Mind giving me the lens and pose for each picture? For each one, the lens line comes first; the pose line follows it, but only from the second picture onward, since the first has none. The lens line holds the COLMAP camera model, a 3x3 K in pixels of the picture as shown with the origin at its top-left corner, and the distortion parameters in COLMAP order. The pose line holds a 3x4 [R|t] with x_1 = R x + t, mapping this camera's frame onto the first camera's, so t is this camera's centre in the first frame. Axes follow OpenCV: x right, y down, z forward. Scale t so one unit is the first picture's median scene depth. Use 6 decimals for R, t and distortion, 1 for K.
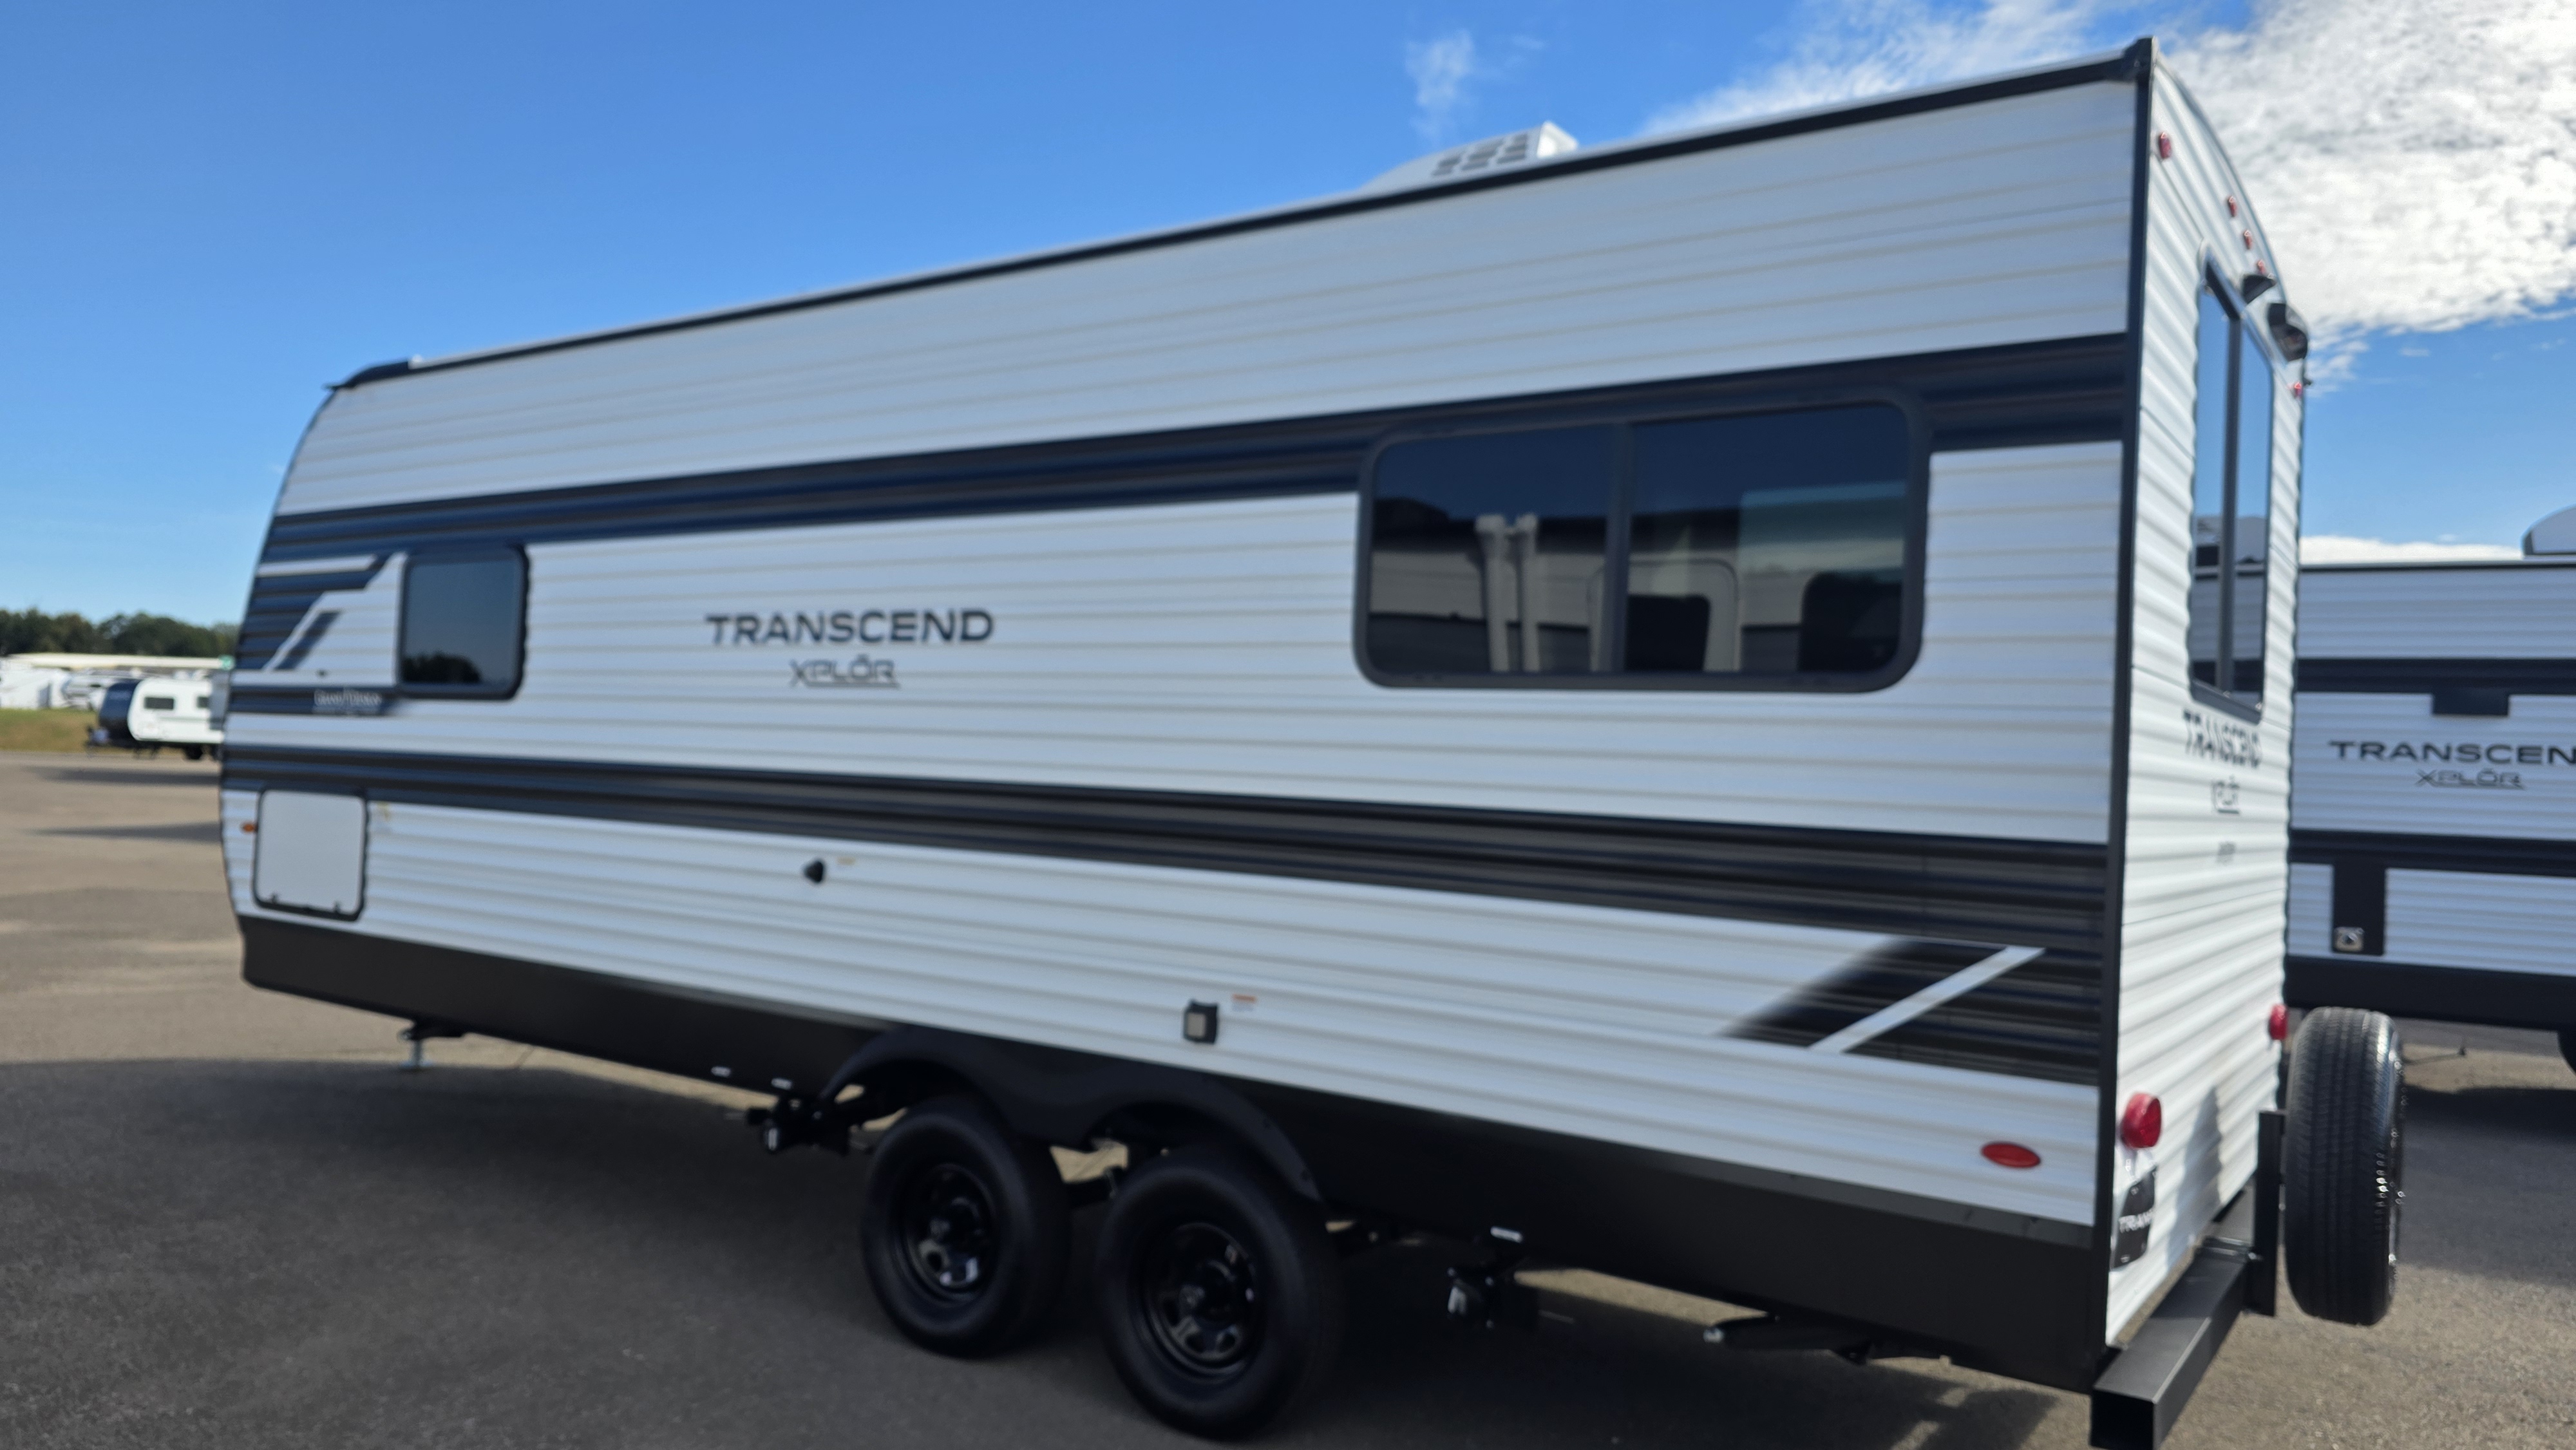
lens RADIAL K [[1781.8, 0, 1288.0], [0, 1781.8, 725.0], [0, 0, 1]] dist [-0.000674, -0.002864]
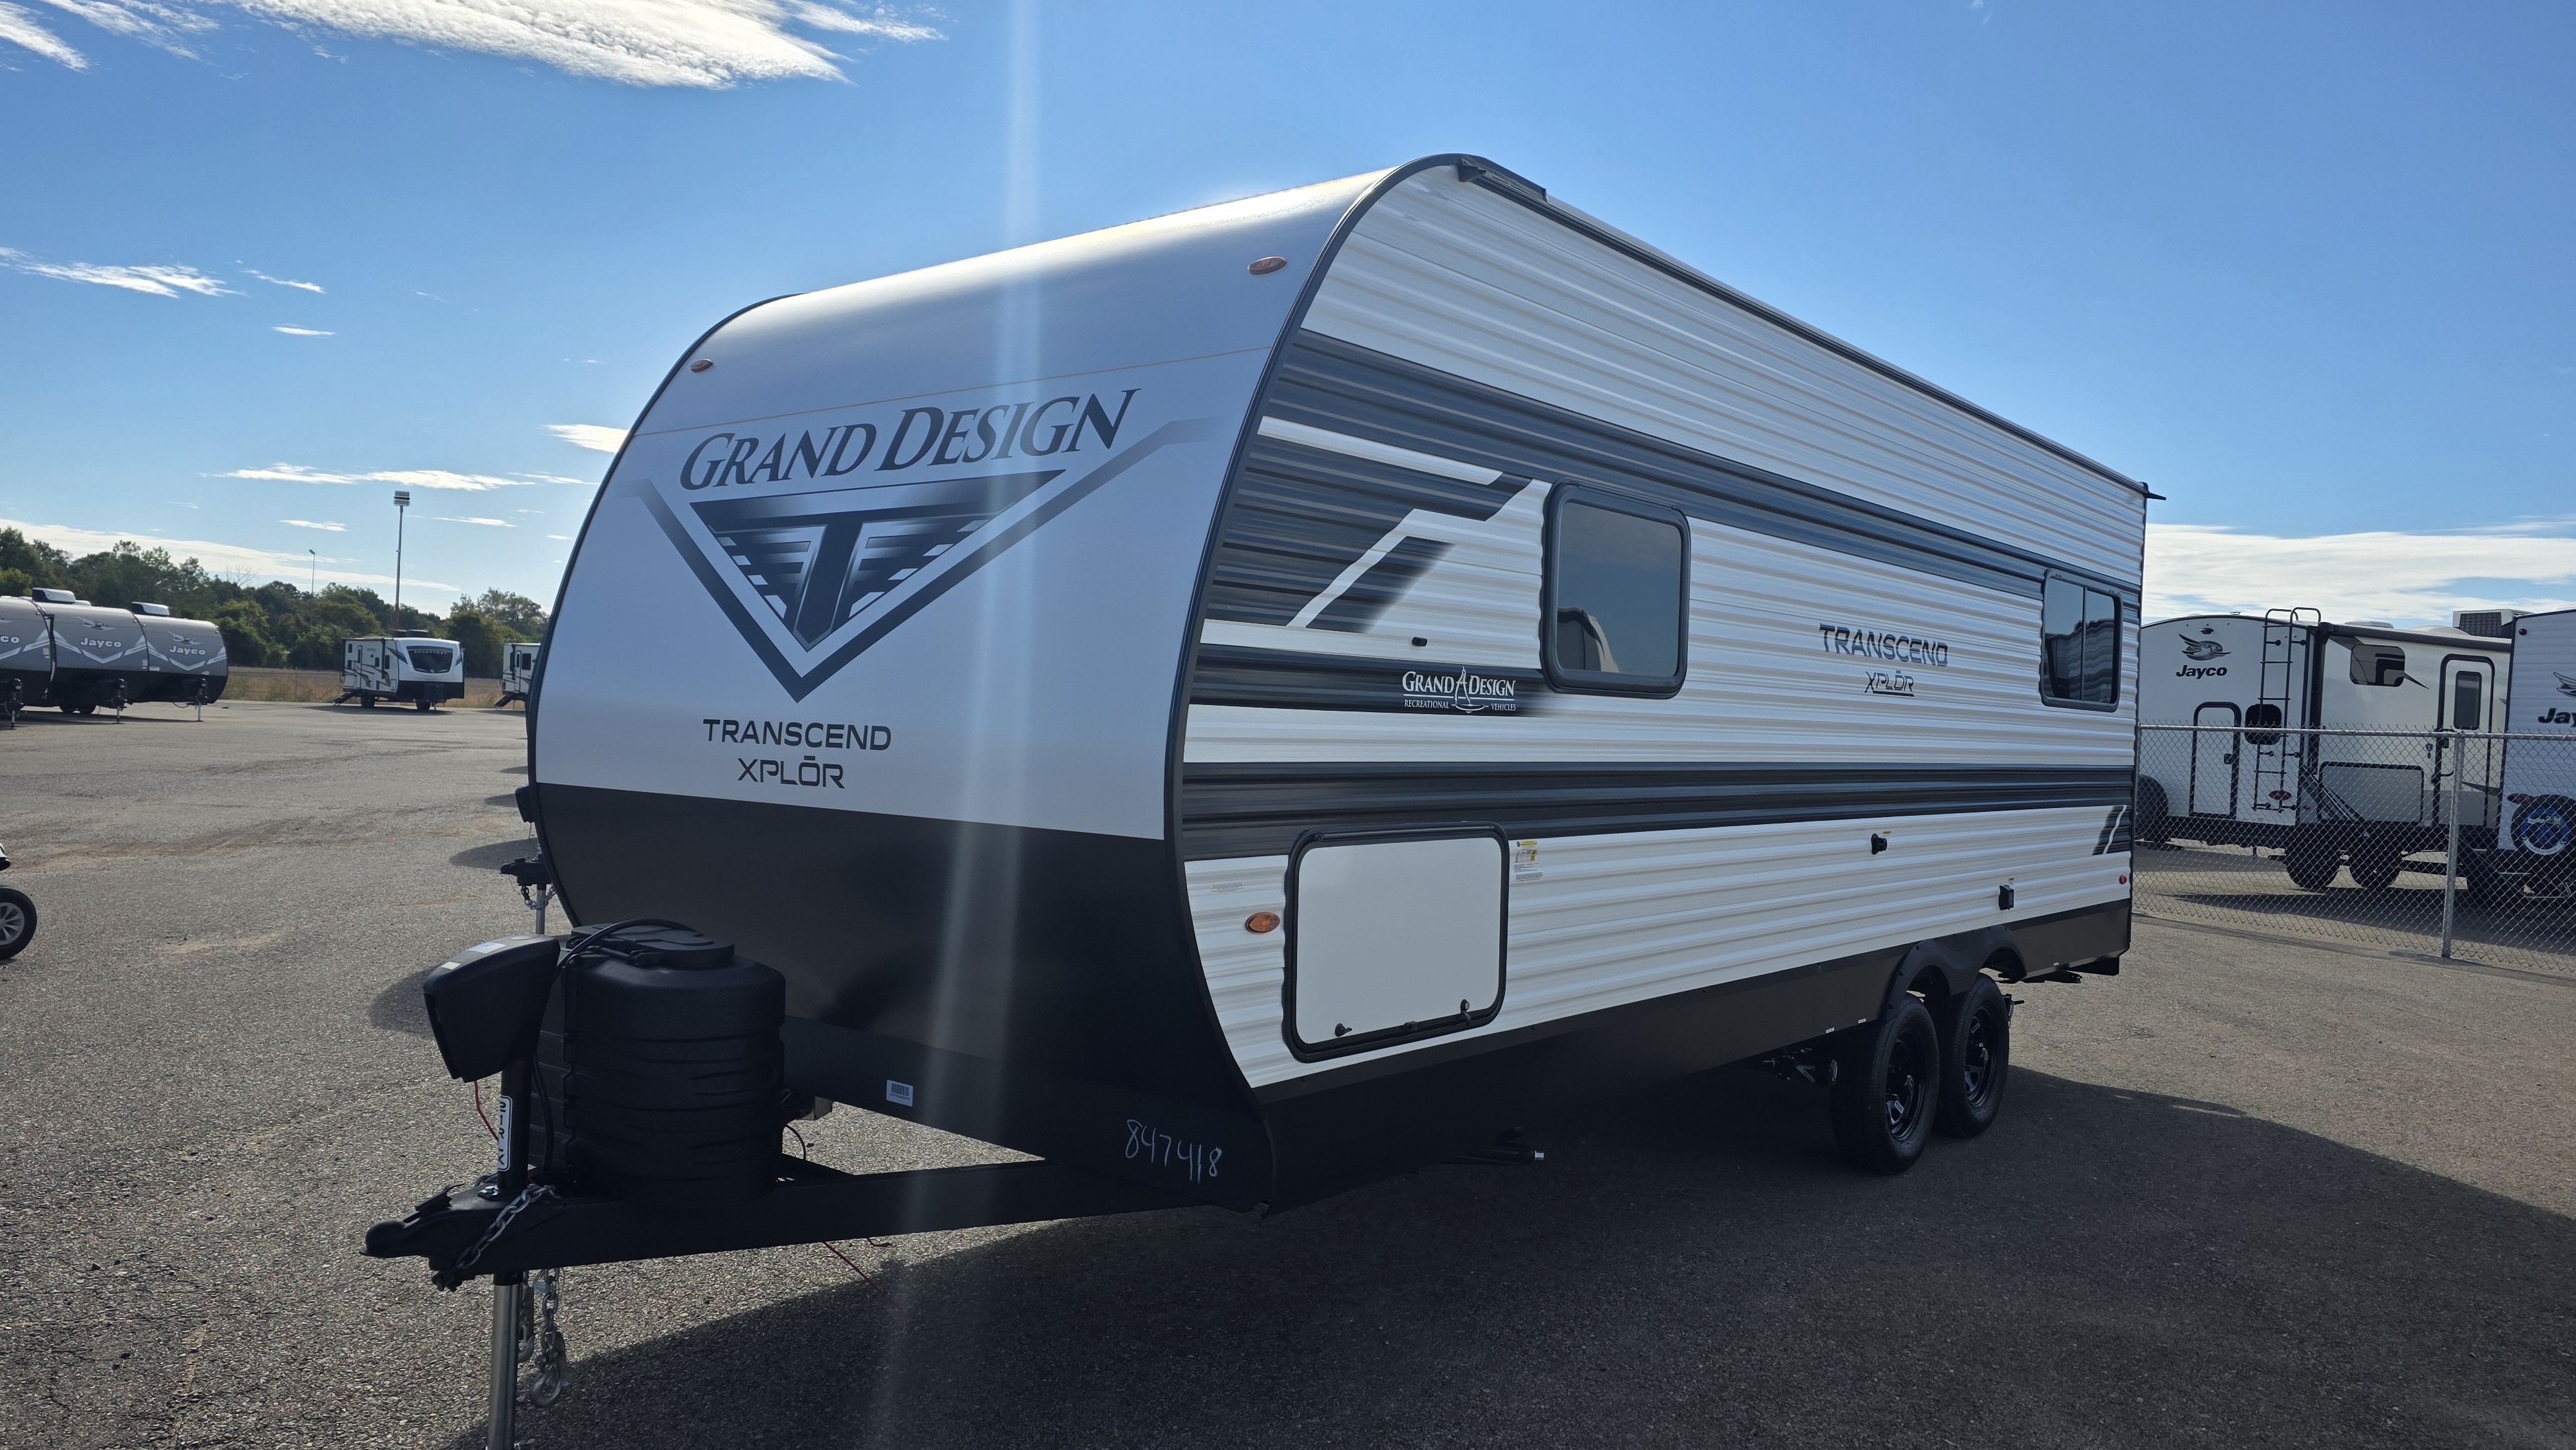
lens RADIAL K [[1781.8, 0, 1288.0], [0, 1781.8, 725.0], [0, 0, 1]] dist [-0.000674, -0.002864]
pose [[0.078105, -0.046503, 0.995860, -1.195580], [-0.060863, 0.996826, 0.051322, -0.030262], [-0.995086, -0.064620, 0.075027, 1.035502]]
